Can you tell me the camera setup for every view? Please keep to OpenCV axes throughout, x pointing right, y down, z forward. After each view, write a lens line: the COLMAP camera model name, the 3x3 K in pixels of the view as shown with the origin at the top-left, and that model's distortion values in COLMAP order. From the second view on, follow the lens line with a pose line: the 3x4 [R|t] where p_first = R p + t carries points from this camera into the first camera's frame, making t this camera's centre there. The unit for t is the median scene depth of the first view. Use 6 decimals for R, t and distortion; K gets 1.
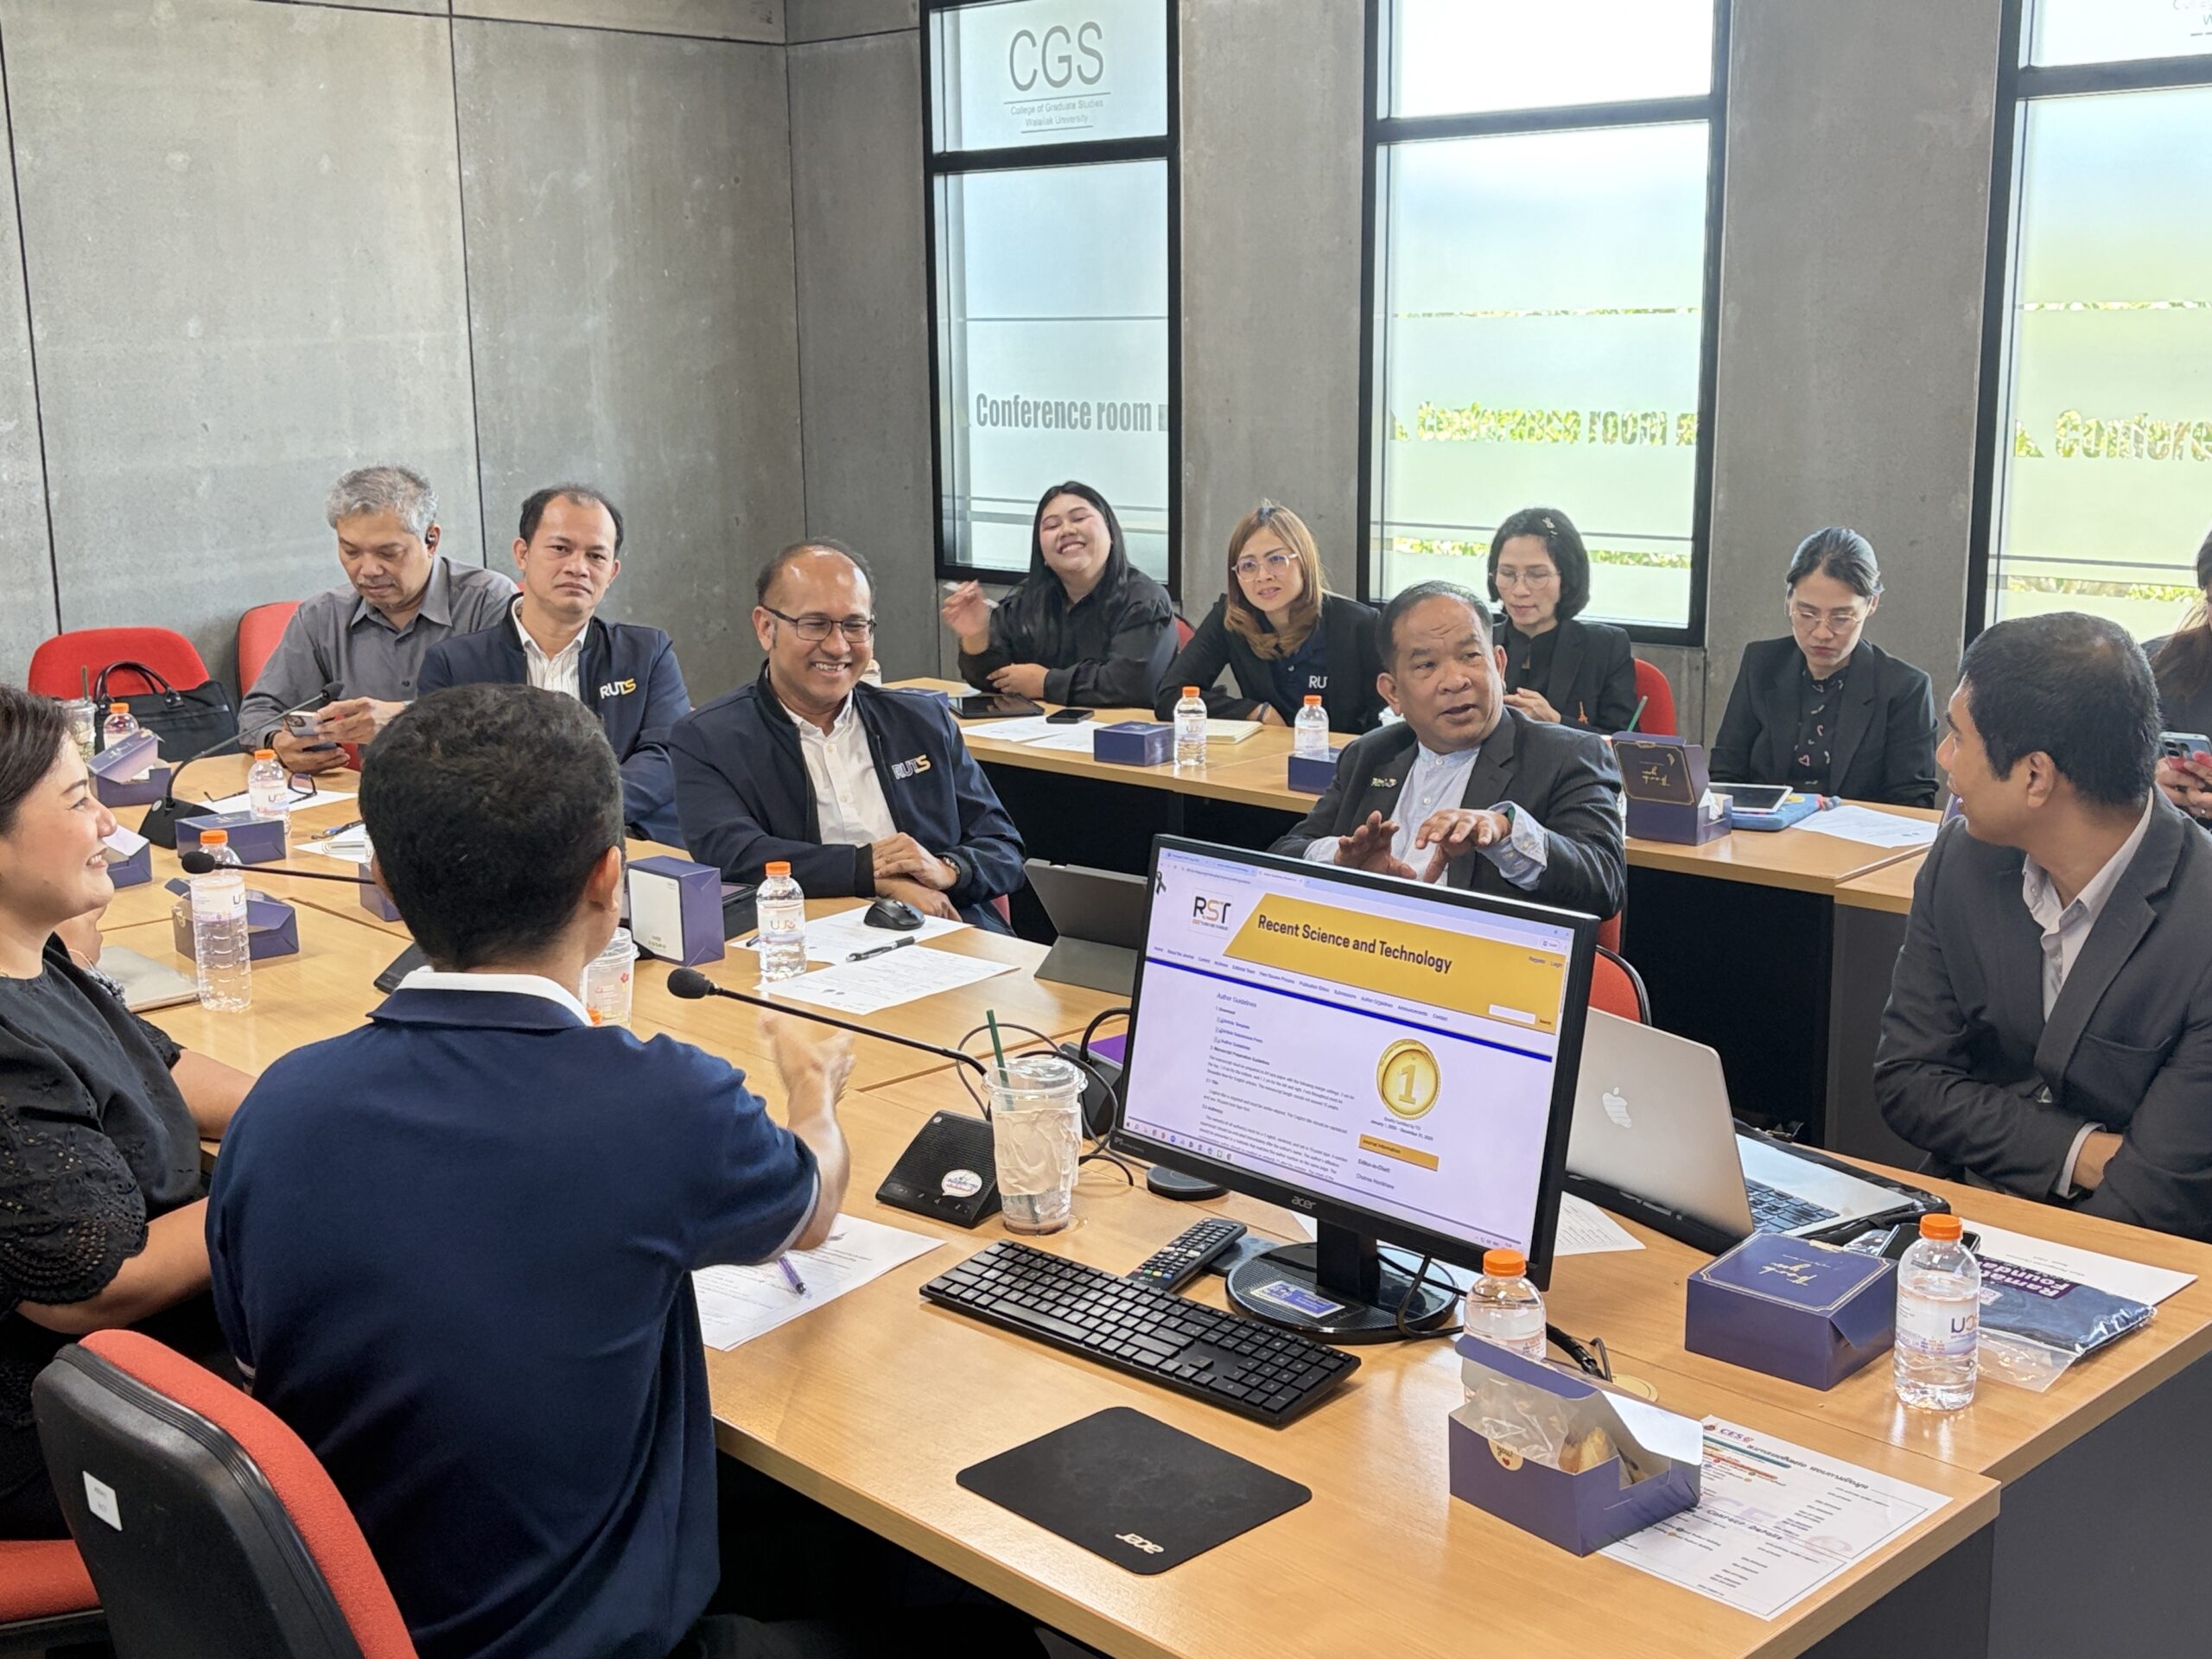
lens RADIAL K [[2593.5, 0, 1114.9], [0, 2593.5, 836.0], [0, 0, 1]] dist [-0.000836, 0.000000]
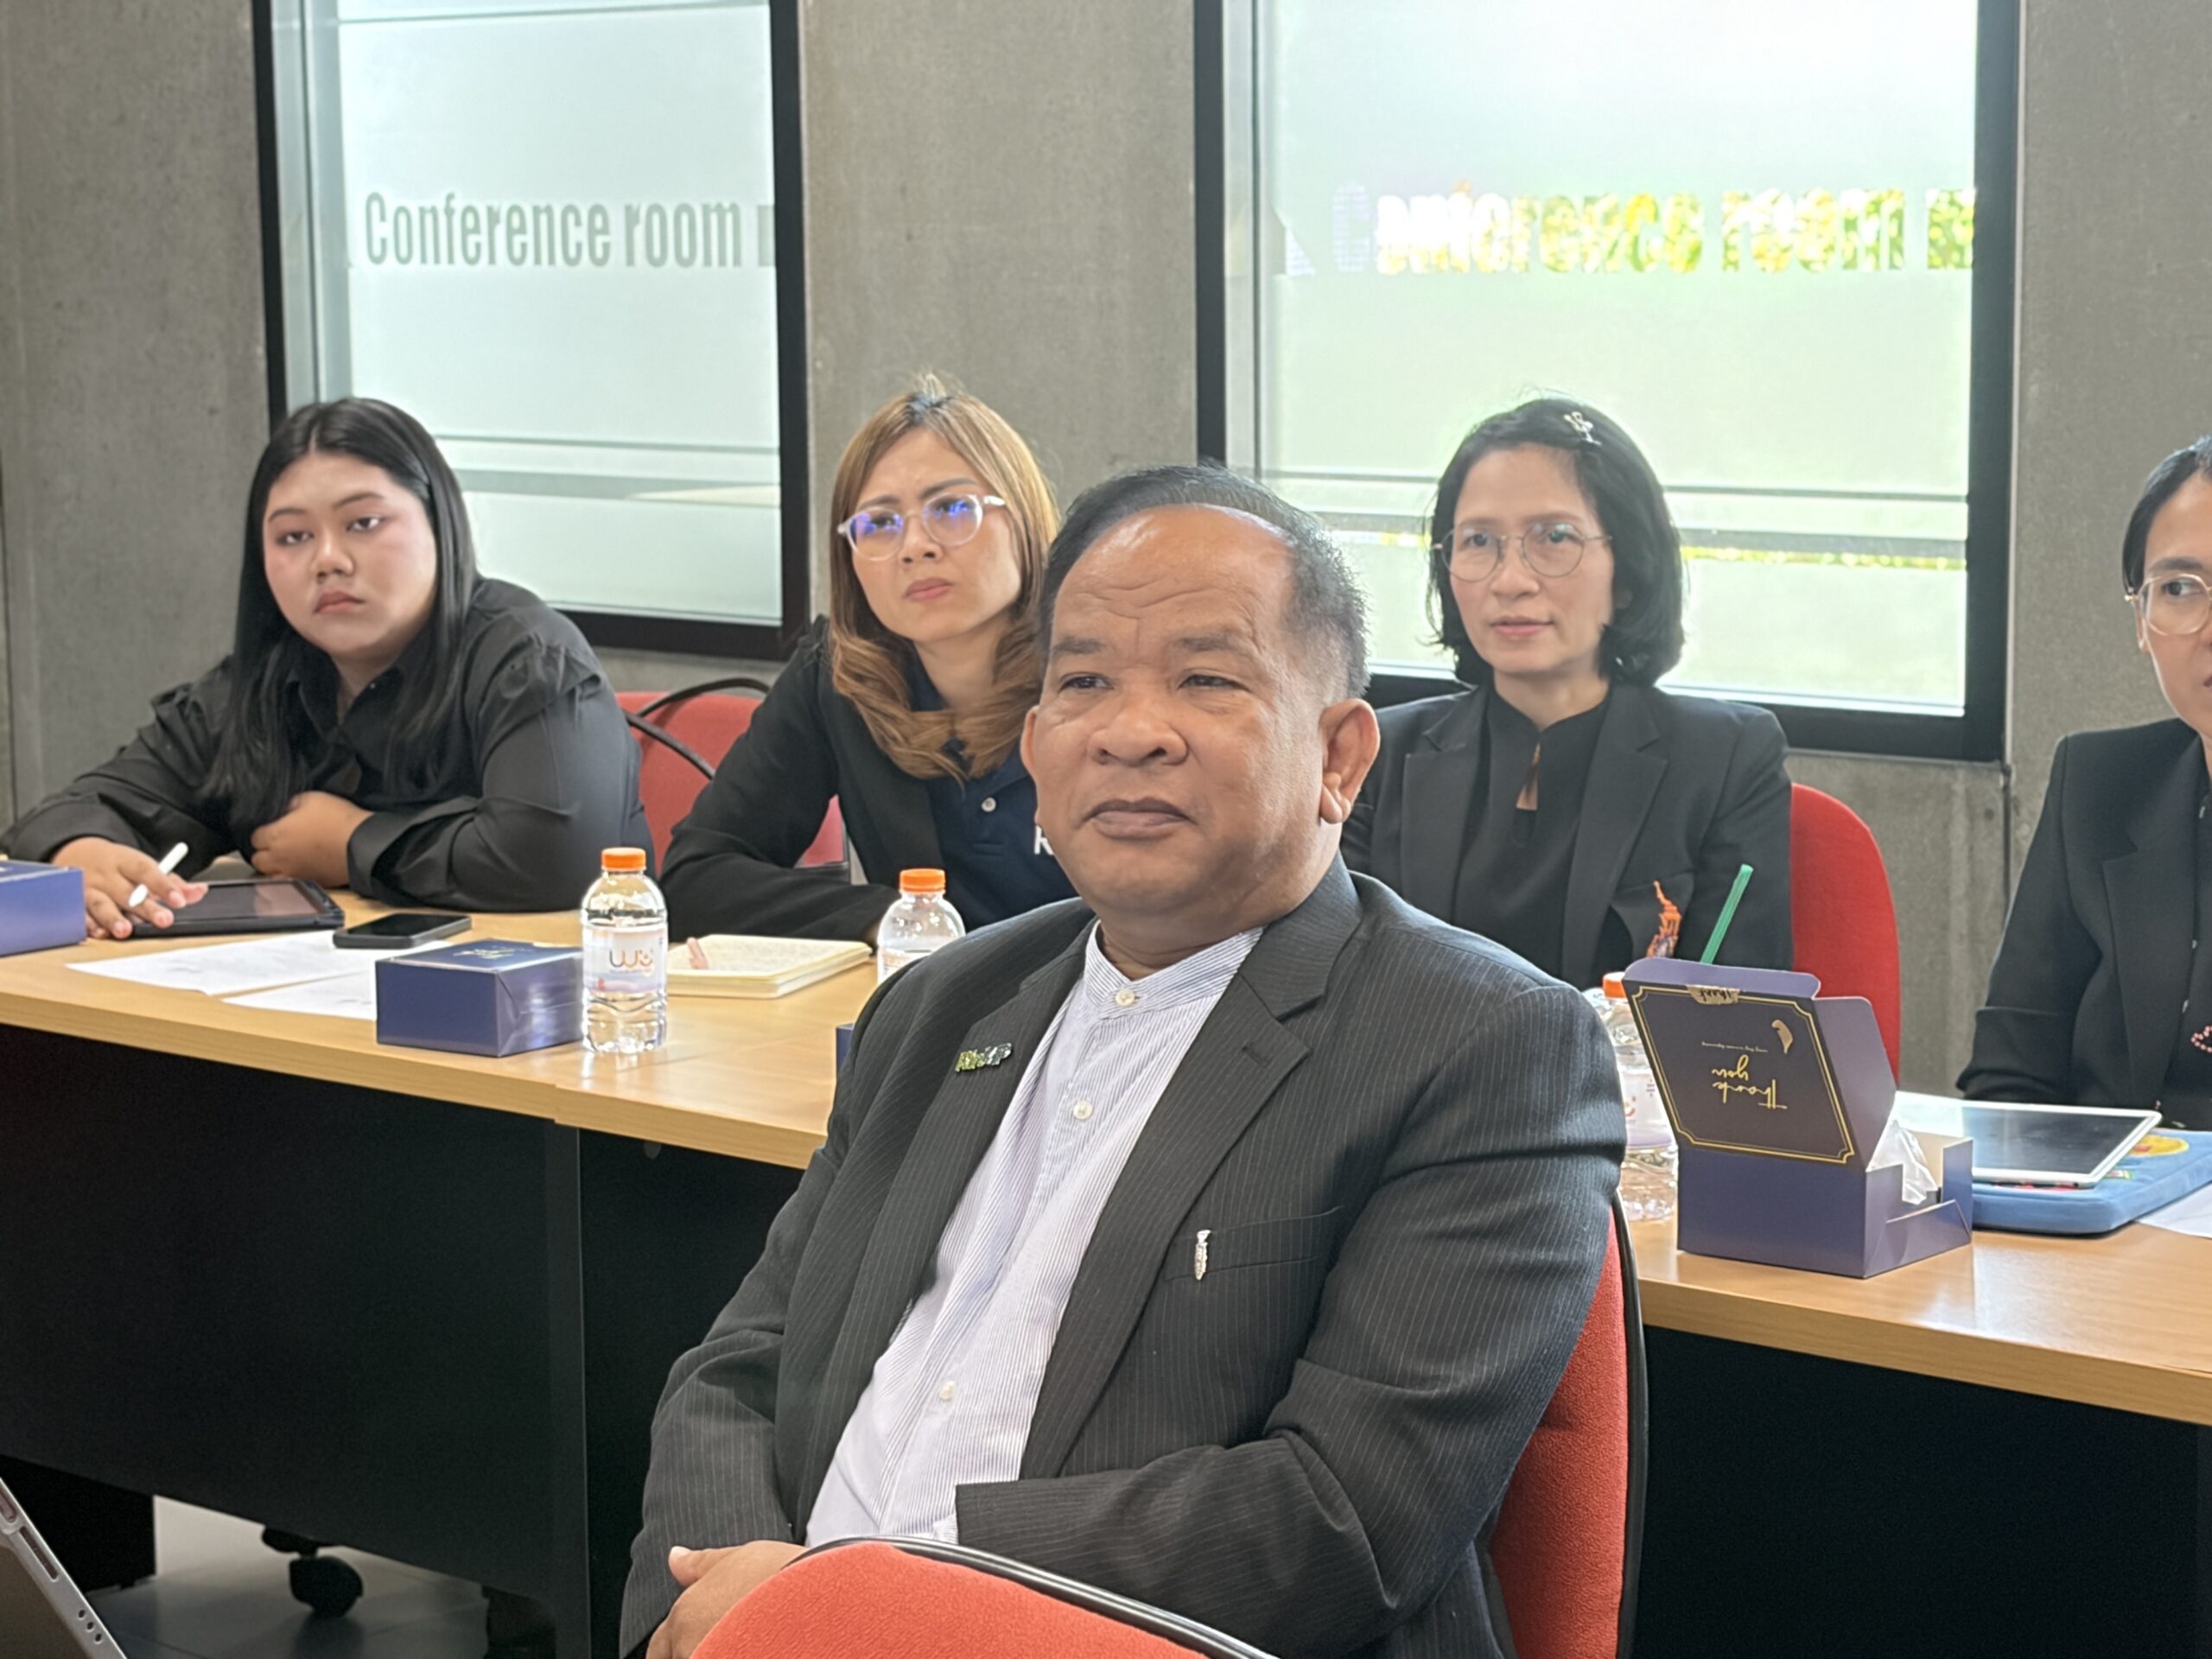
lens RADIAL K [[5200.8, 0, 1098.8], [0, 5200.8, 832.0], [0, 0, 1]] dist [-0.109845, 0.000000]
pose [[0.999893, 0.000688, 0.014640, 0.082550], [0.000350, 0.997492, -0.070772, -0.005365], [-0.014652, 0.070770, 0.997385, 0.218175]]
